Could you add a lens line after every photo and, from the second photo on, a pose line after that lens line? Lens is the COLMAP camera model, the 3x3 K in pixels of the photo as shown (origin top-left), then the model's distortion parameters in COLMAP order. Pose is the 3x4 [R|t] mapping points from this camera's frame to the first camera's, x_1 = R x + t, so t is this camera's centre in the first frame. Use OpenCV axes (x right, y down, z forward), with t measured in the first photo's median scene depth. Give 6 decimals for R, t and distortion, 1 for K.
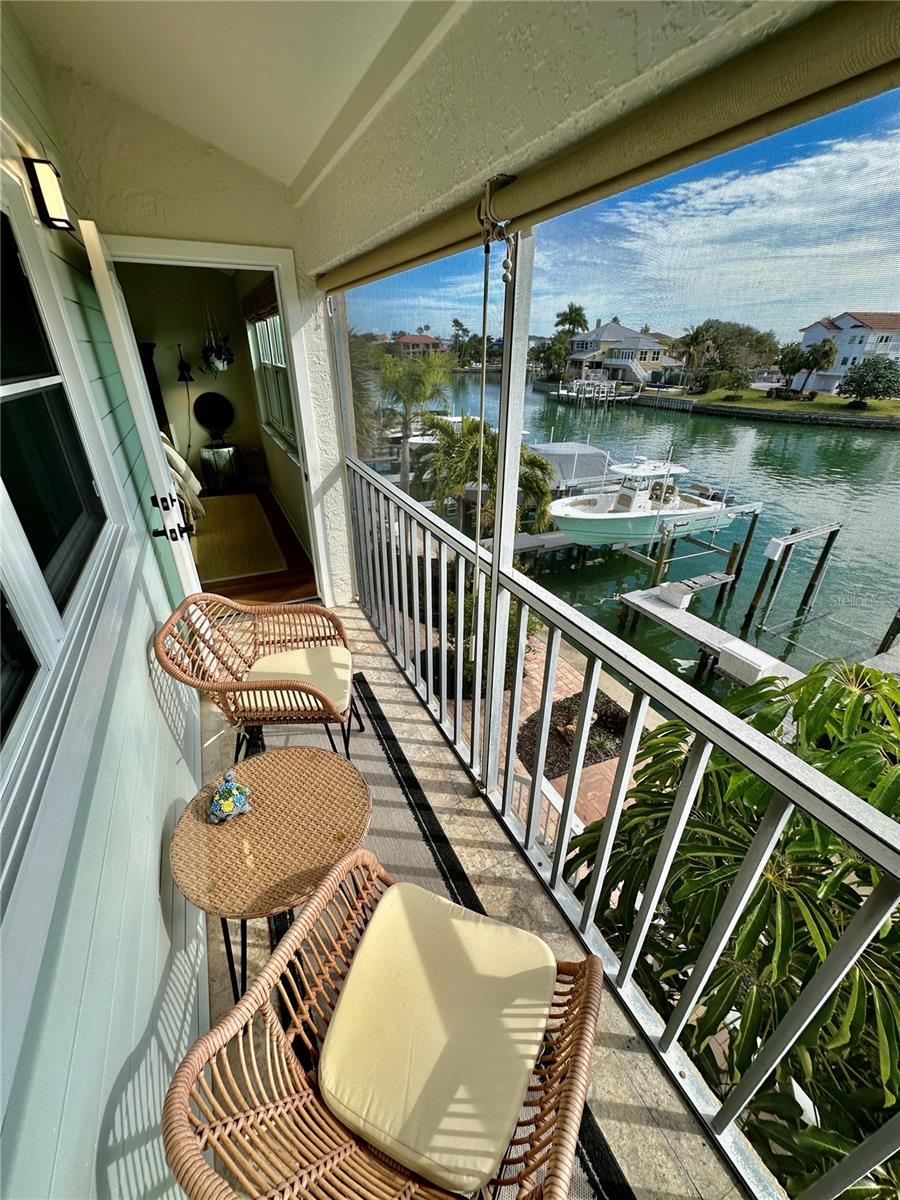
lens RADIAL K [[479.5, 0, 448.1], [0, 479.5, 602.4], [0, 0, 1]] dist [-0.005367, 0.000964]
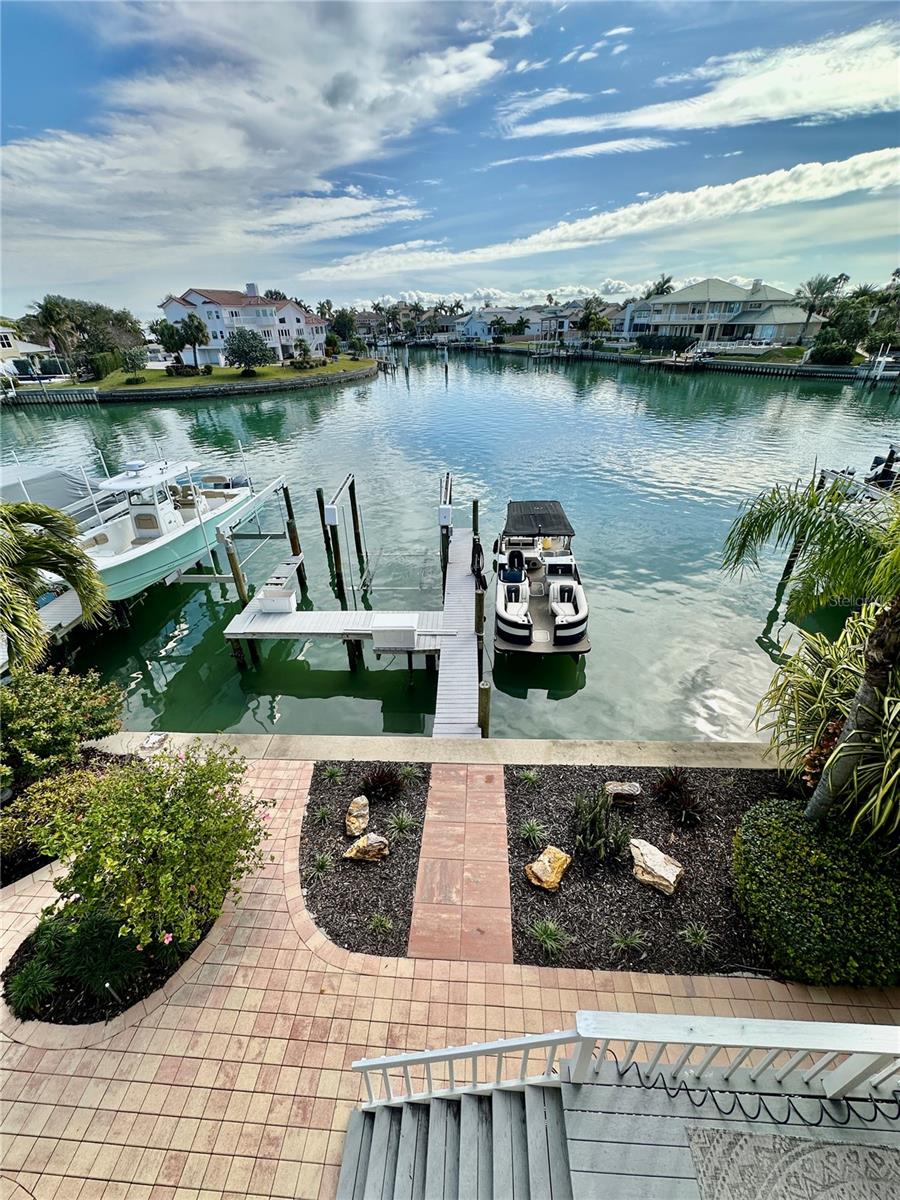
lens RADIAL K [[479.5, 0, 450.5], [0, 479.5, 600.3], [0, 0, 1]] dist [-0.005367, 0.000964]
pose [[0.476112, -0.459455, 0.749813, -0.006369], [0.439088, 0.862966, 0.249981, -0.022112], [-0.761918, 0.210215, 0.612610, 0.053171]]
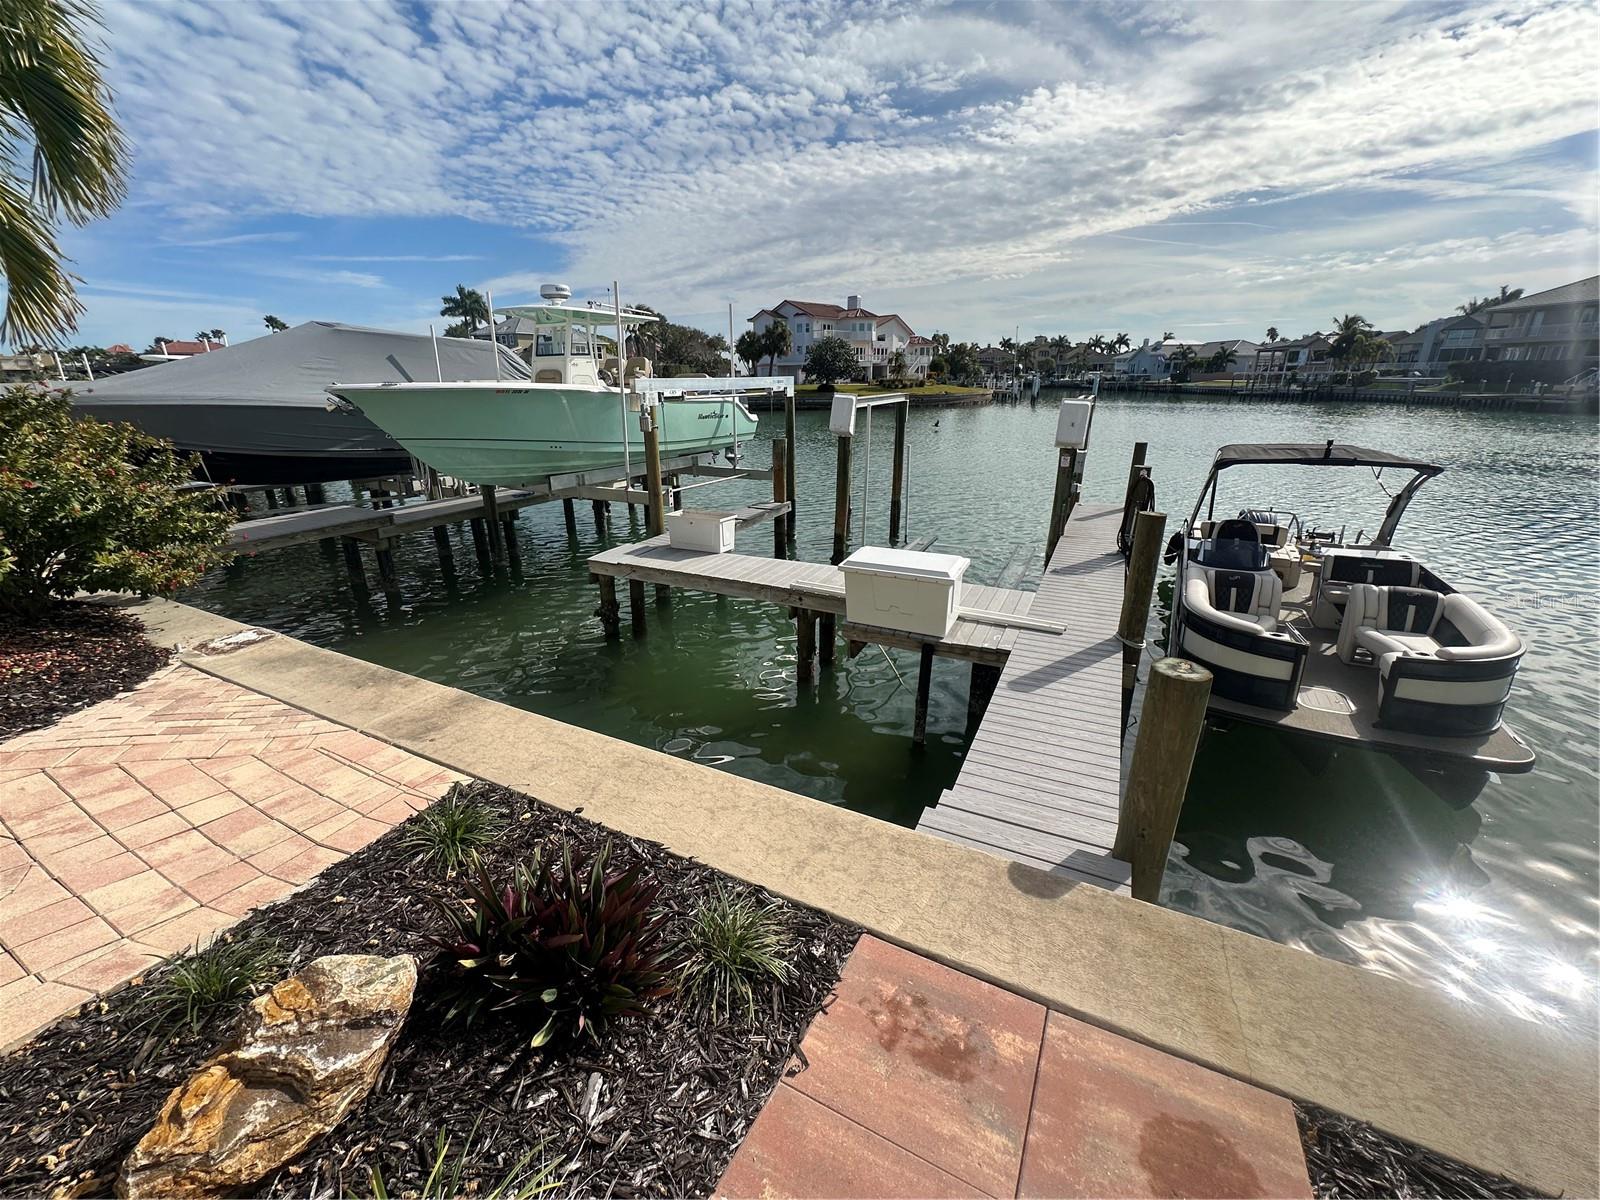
lens RADIAL K [[639.3, 0, 800.5], [0, 639.3, 596.1], [0, 0, 1]] dist [-0.005367, 0.000964]
pose [[0.795992, -0.206370, 0.569041, 0.044621], [0.296227, 0.952630, -0.068887, 0.025559], [-0.527869, 0.223399, 0.819419, 0.109525]]
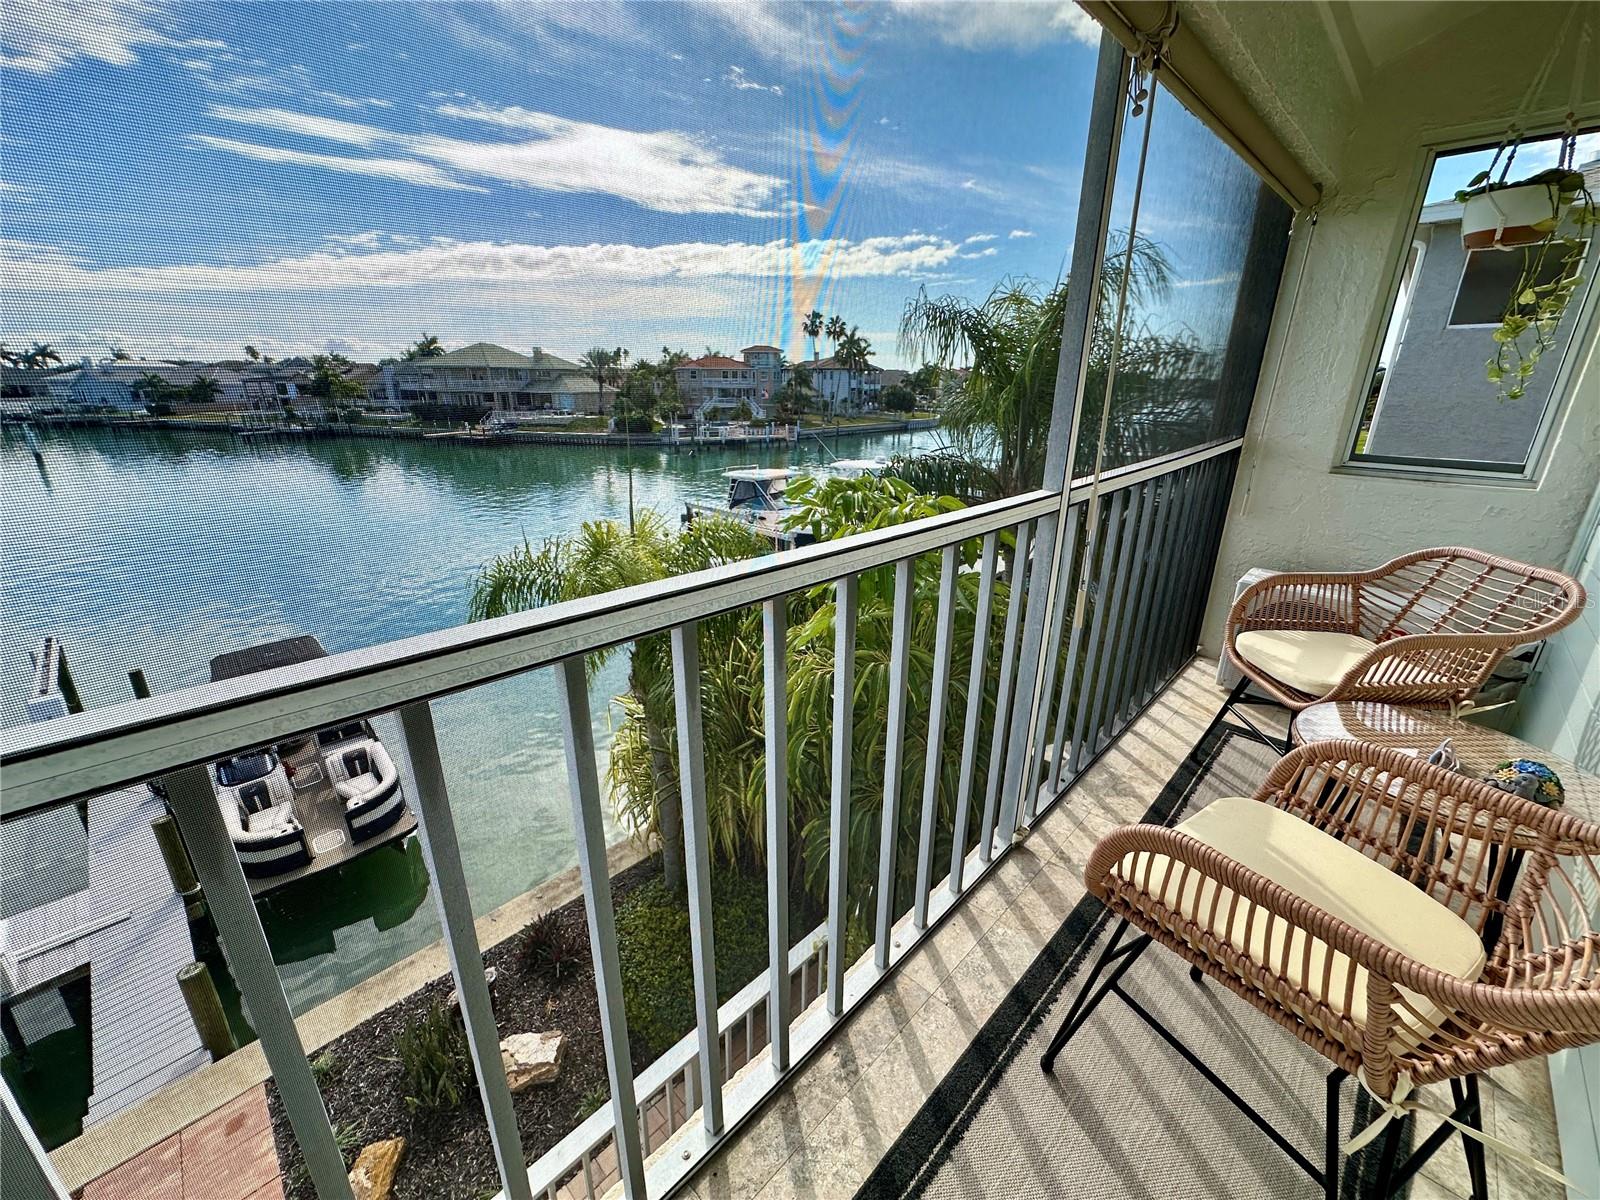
lens RADIAL K [[639.3, 0, 799.5], [0, 639.3, 599.1], [0, 0, 1]] dist [-0.005367, 0.000964]
pose [[-0.343573, -0.309827, 0.886547, -0.015303], [0.434044, 0.784751, 0.442461, -0.012936], [-0.832805, 0.536818, -0.135141, 0.036380]]
